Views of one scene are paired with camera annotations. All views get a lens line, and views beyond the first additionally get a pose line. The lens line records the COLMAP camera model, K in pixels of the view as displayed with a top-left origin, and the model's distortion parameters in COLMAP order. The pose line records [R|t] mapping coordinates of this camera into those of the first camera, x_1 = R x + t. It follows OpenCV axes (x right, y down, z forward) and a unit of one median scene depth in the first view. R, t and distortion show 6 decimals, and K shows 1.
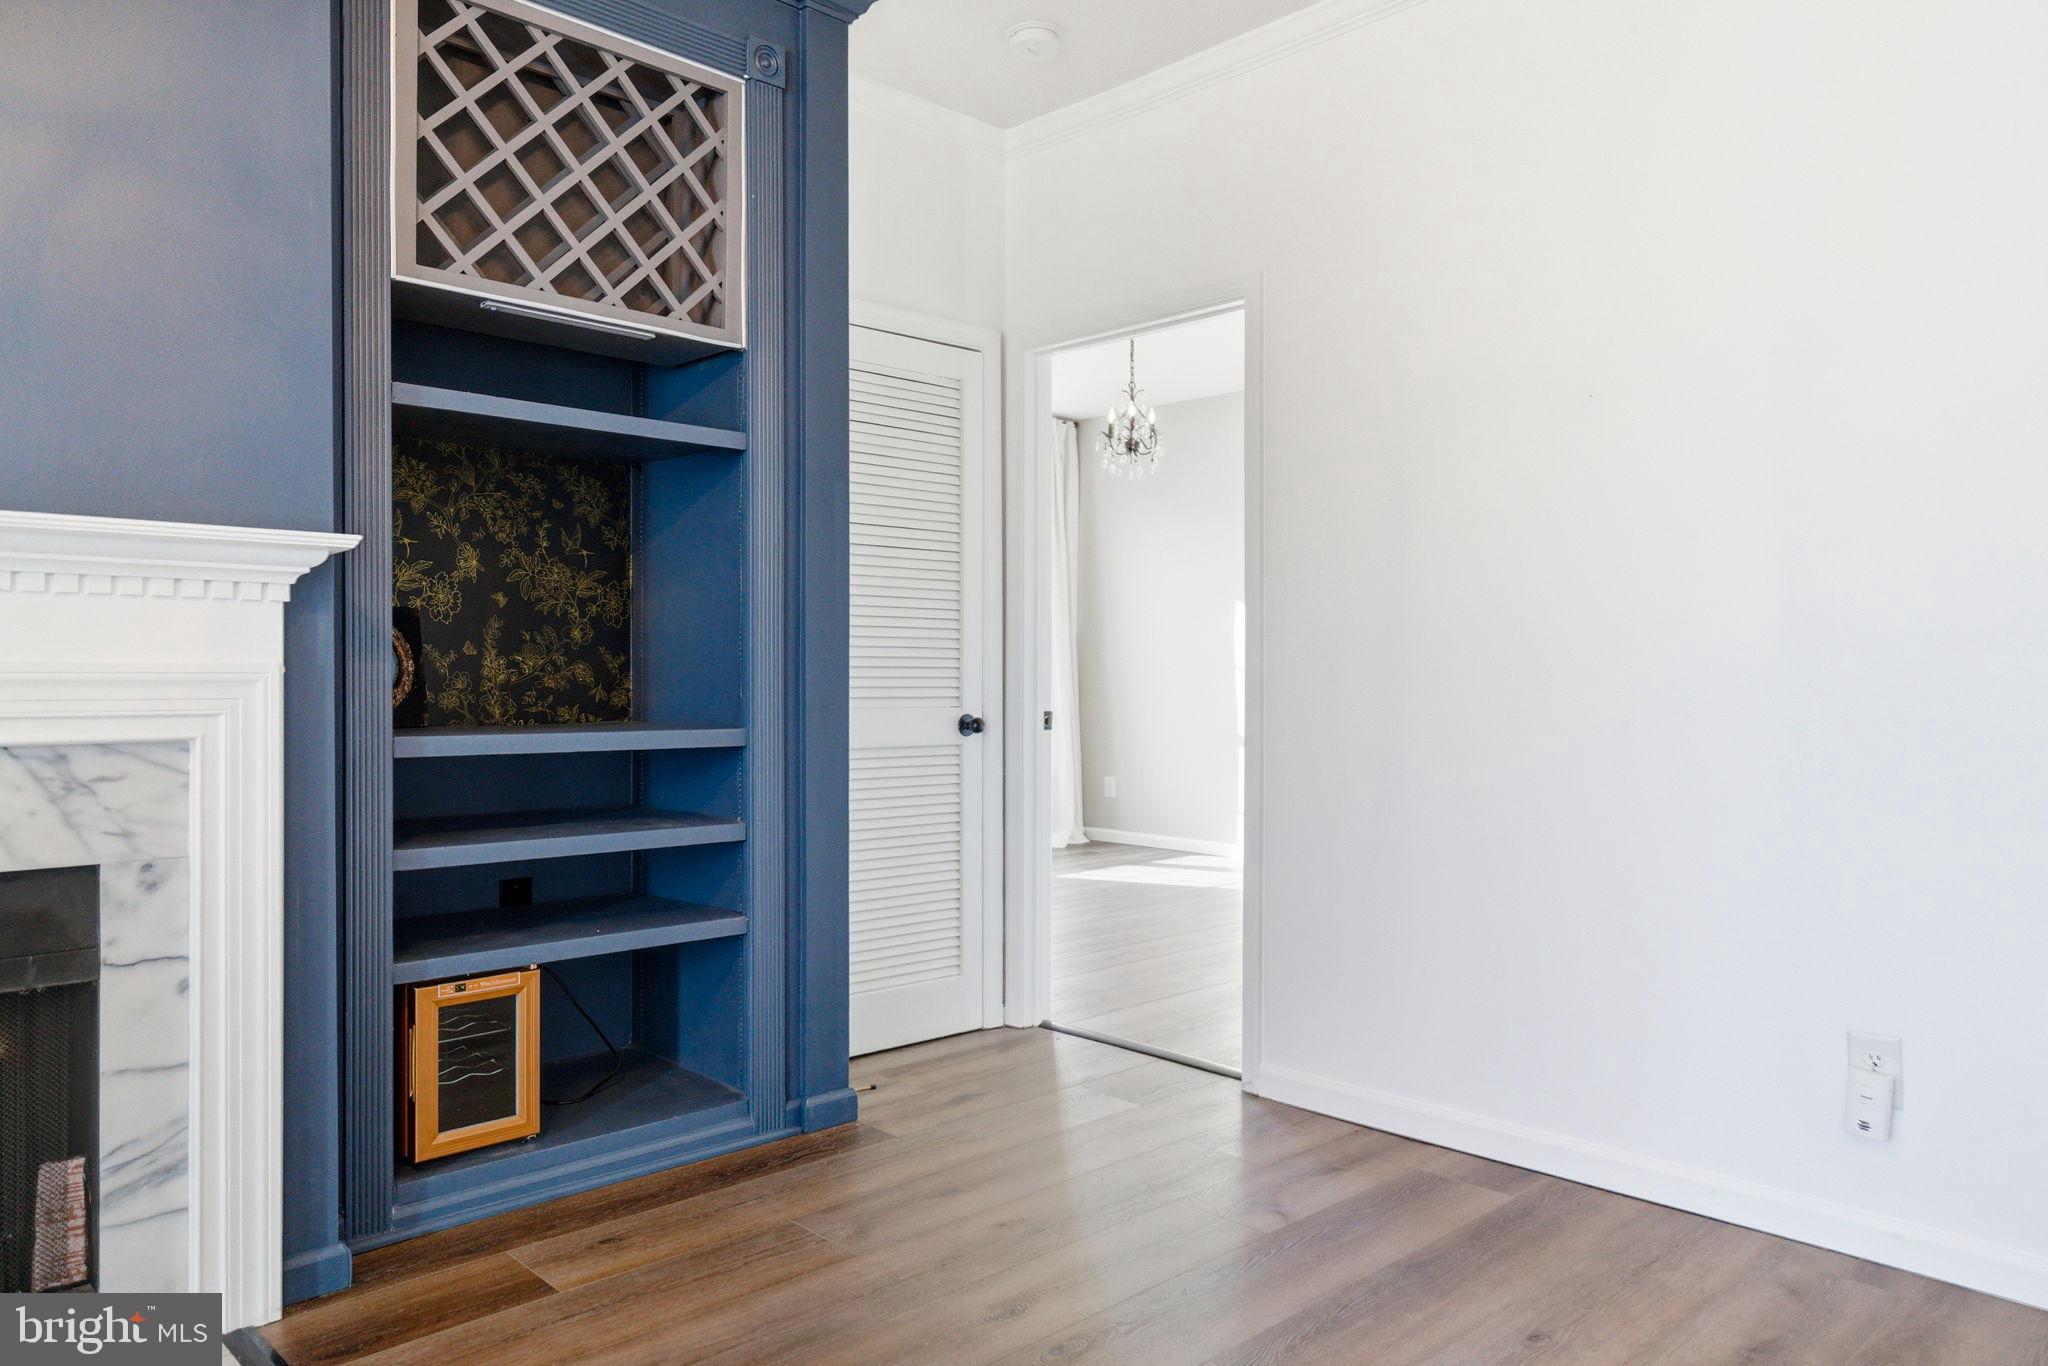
lens RADIAL K [[1391.1, 0, 1025.4], [0, 1391.1, 680.4], [0, 0, 1]] dist [0.004439, 0.004728]
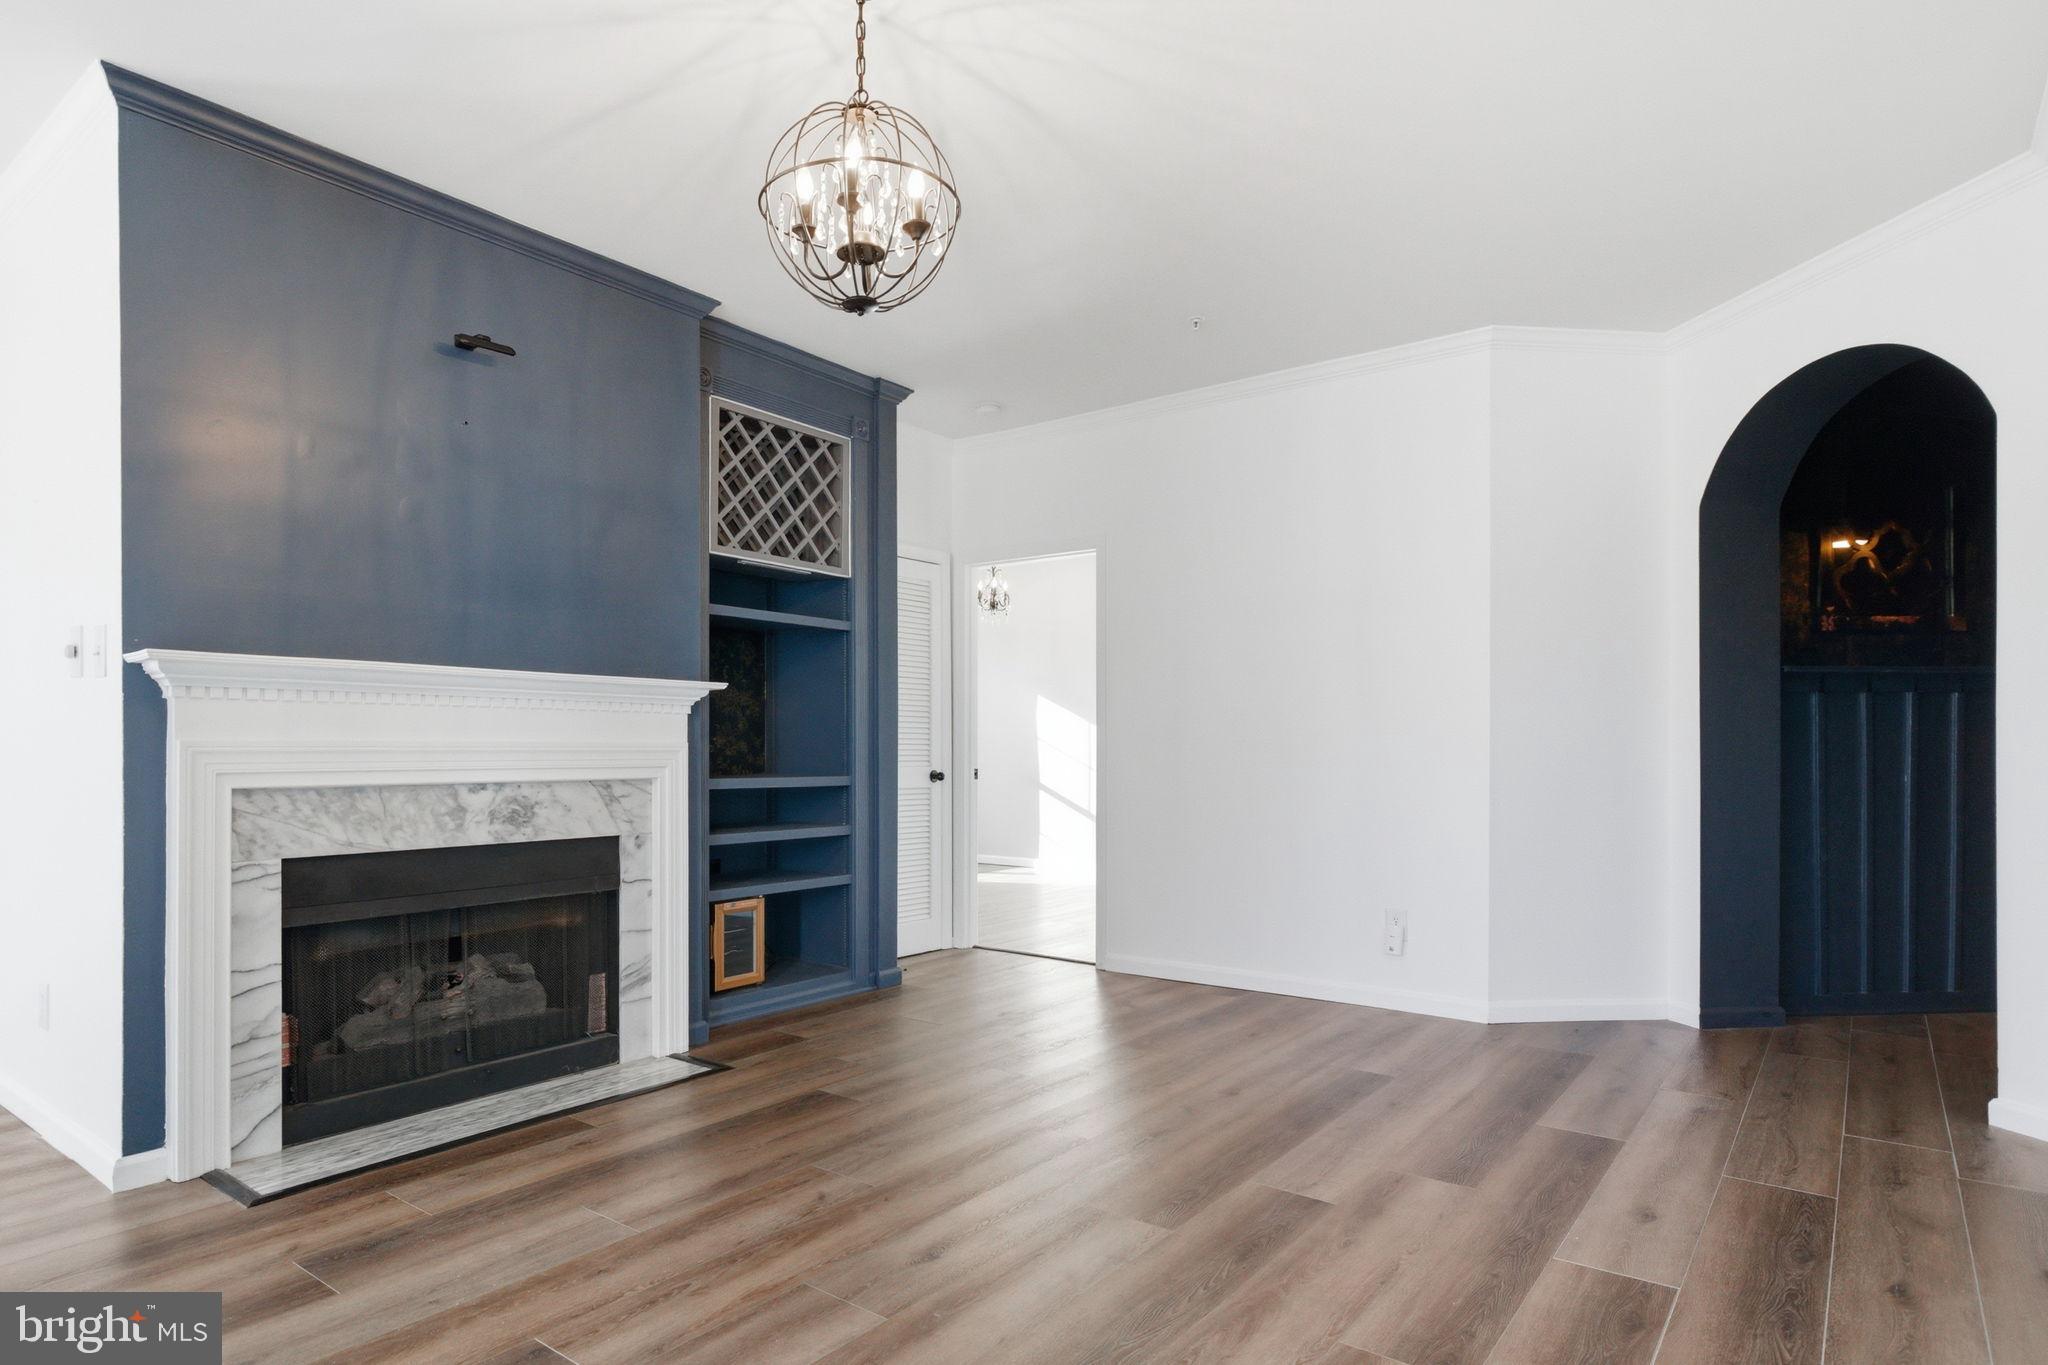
lens RADIAL K [[1148.8, 0, 977.1], [0, 1148.8, 730.7], [0, 0, 1]] dist [0.032563, 0.000495]
pose [[0.989363, 0.001984, 0.145456, -0.261004], [0.000673, 0.999834, -0.018221, 0.001258], [-0.145468, 0.018125, 0.989197, -0.594249]]
